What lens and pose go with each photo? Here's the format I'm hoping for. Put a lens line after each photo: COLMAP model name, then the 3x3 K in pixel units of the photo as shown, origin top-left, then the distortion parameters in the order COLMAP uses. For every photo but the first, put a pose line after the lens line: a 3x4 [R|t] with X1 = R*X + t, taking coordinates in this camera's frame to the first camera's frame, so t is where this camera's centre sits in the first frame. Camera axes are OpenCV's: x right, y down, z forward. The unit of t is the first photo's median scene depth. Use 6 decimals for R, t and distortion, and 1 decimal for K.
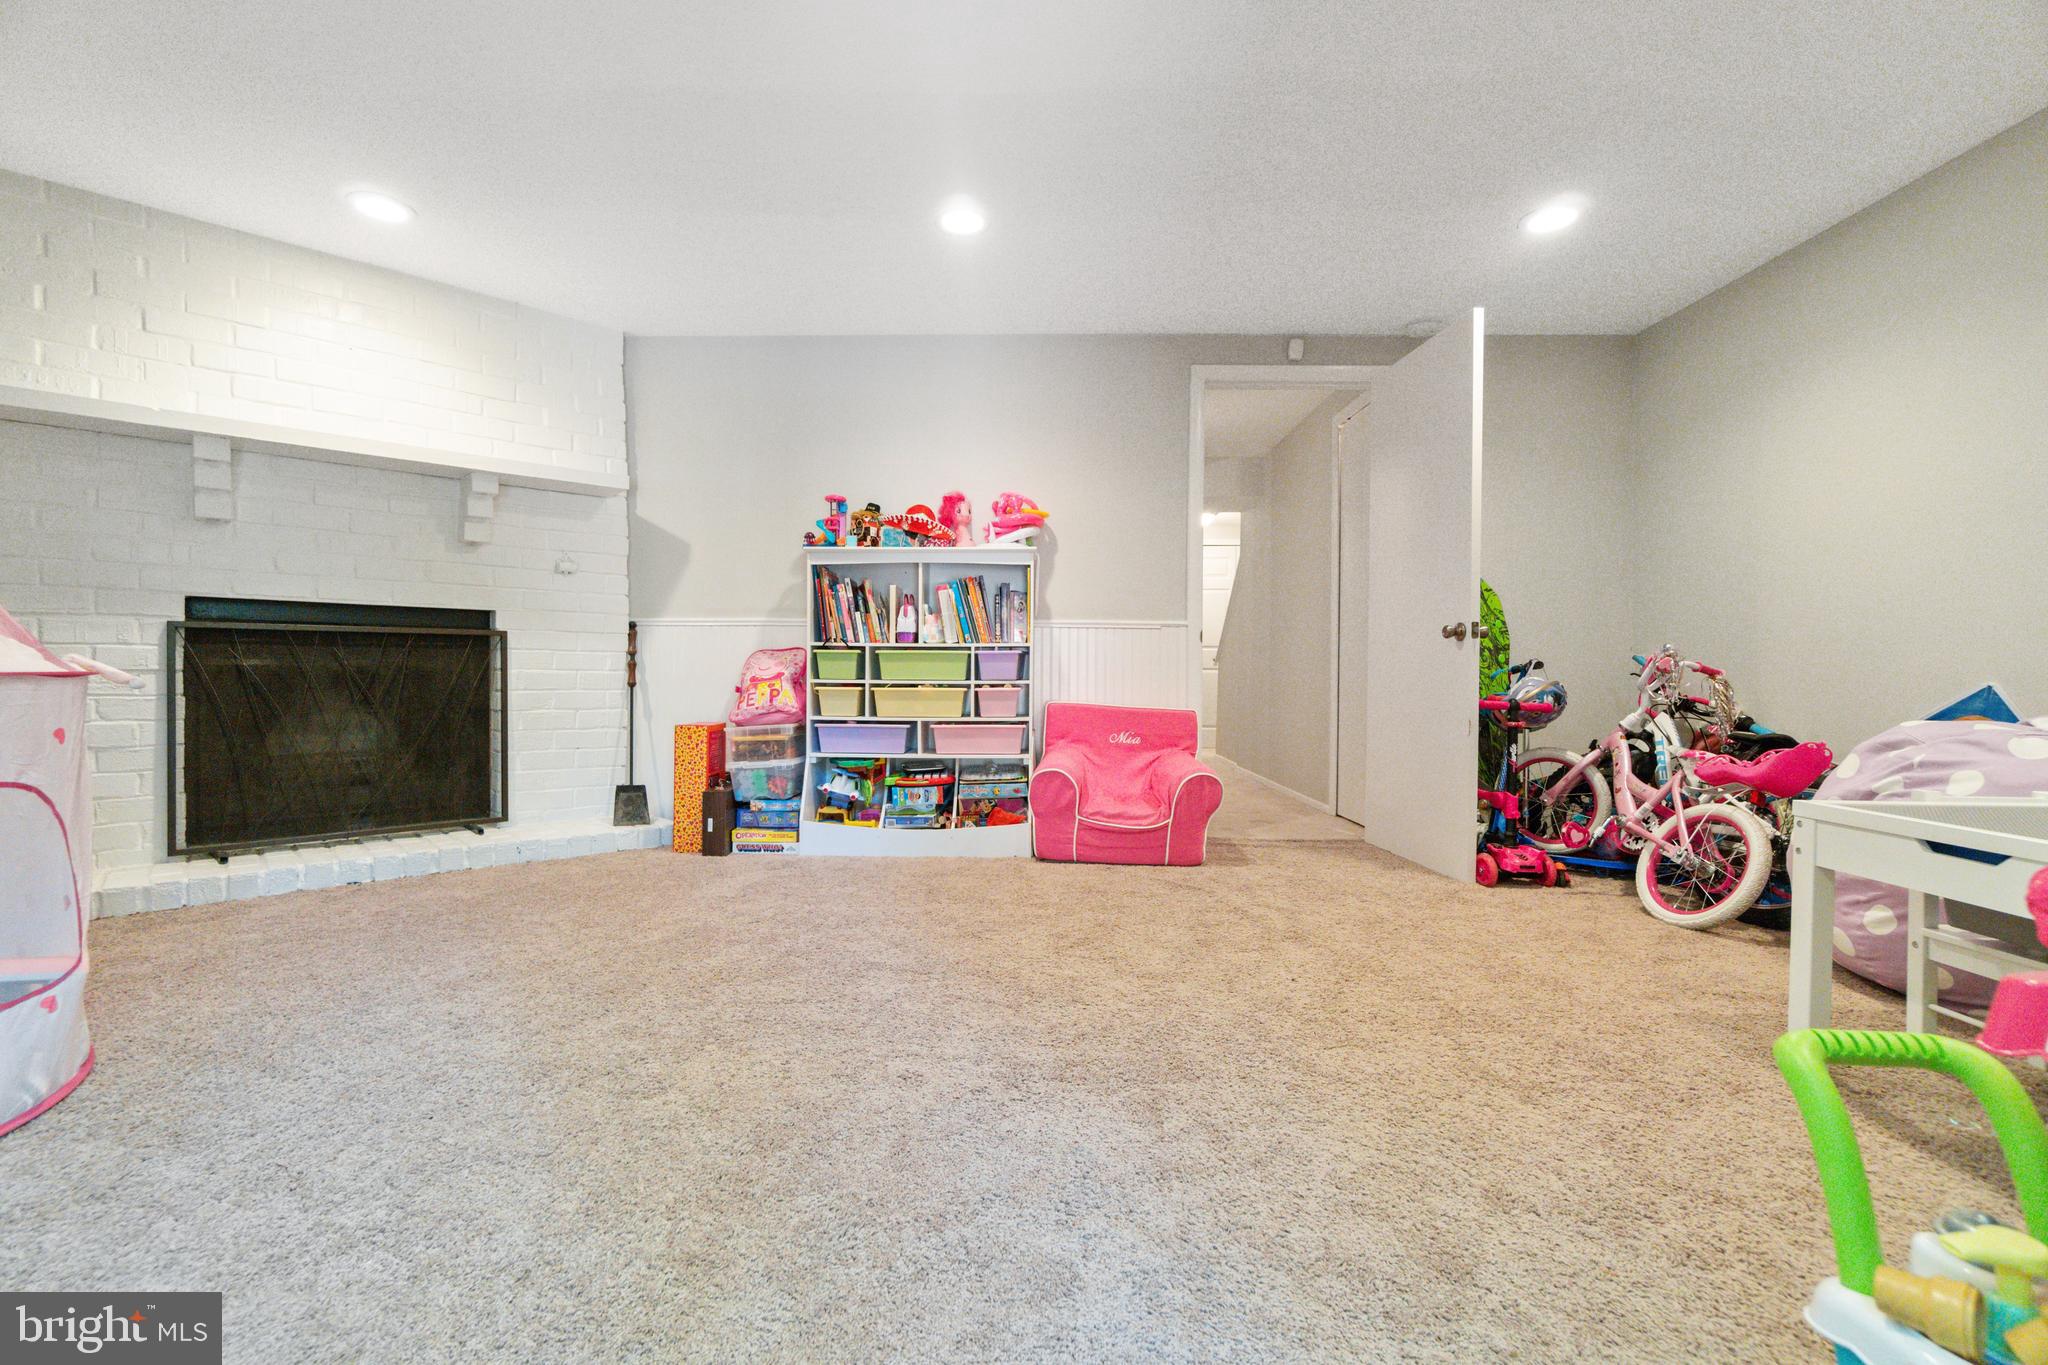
lens RADIAL K [[880.6, 0, 1030.8], [0, 880.6, 687.1], [0, 0, 1]] dist [-0.002669, -0.000317]
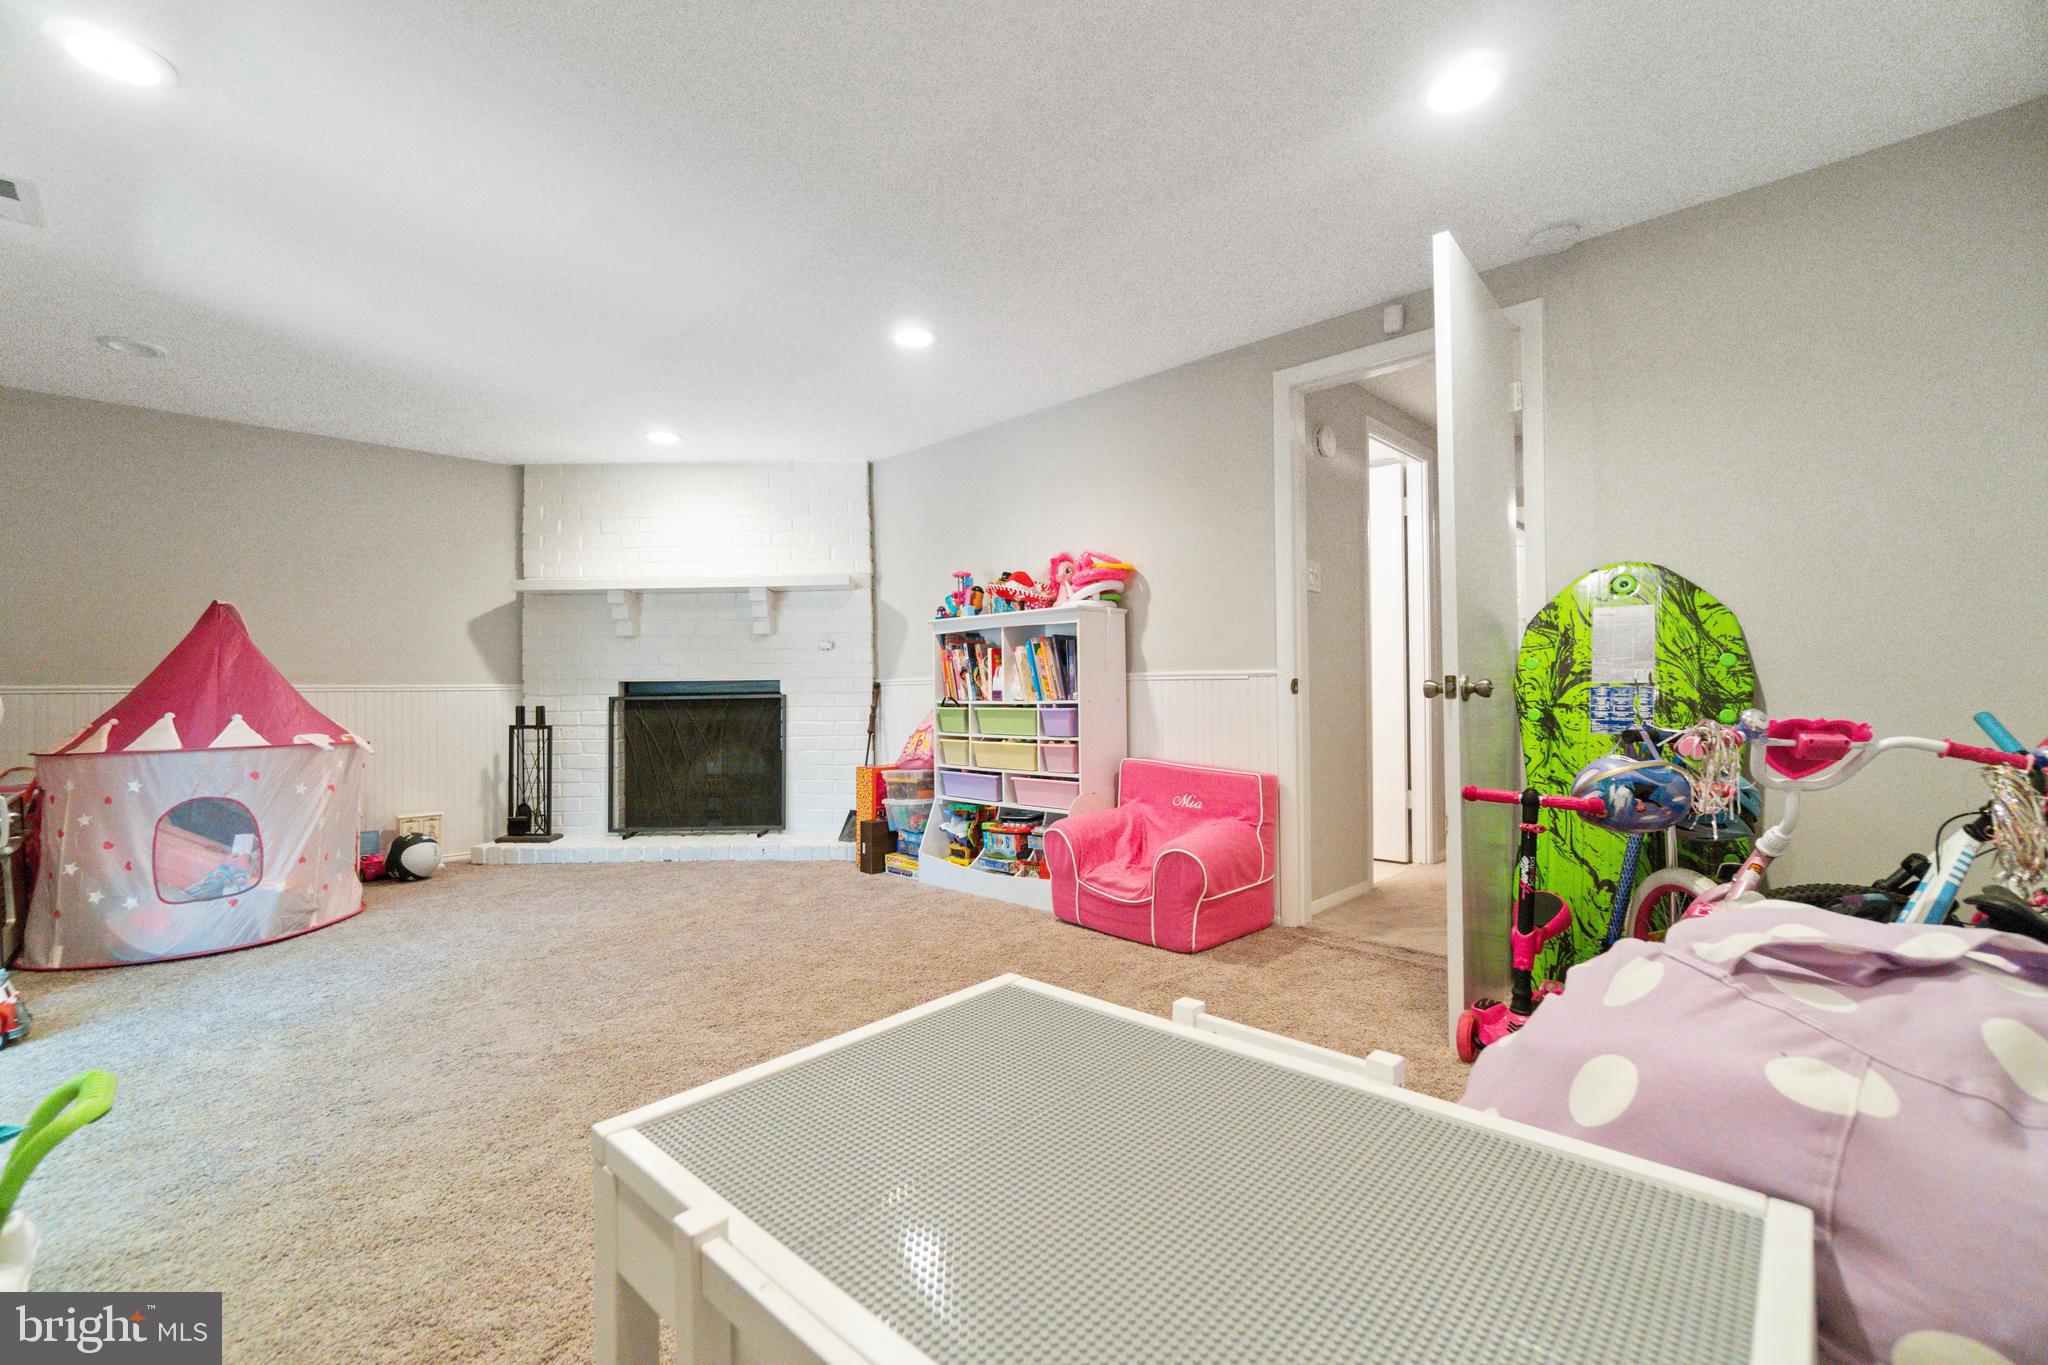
lens RADIAL K [[880.6, 0, 1030.8], [0, 880.6, 687.1], [0, 0, 1]] dist [-0.002669, -0.000317]
pose [[0.732504, -0.015985, -0.680575, 0.635733], [0.003682, 0.999803, -0.019520, -0.045331], [0.680753, 0.011793, 0.732418, 0.227649]]
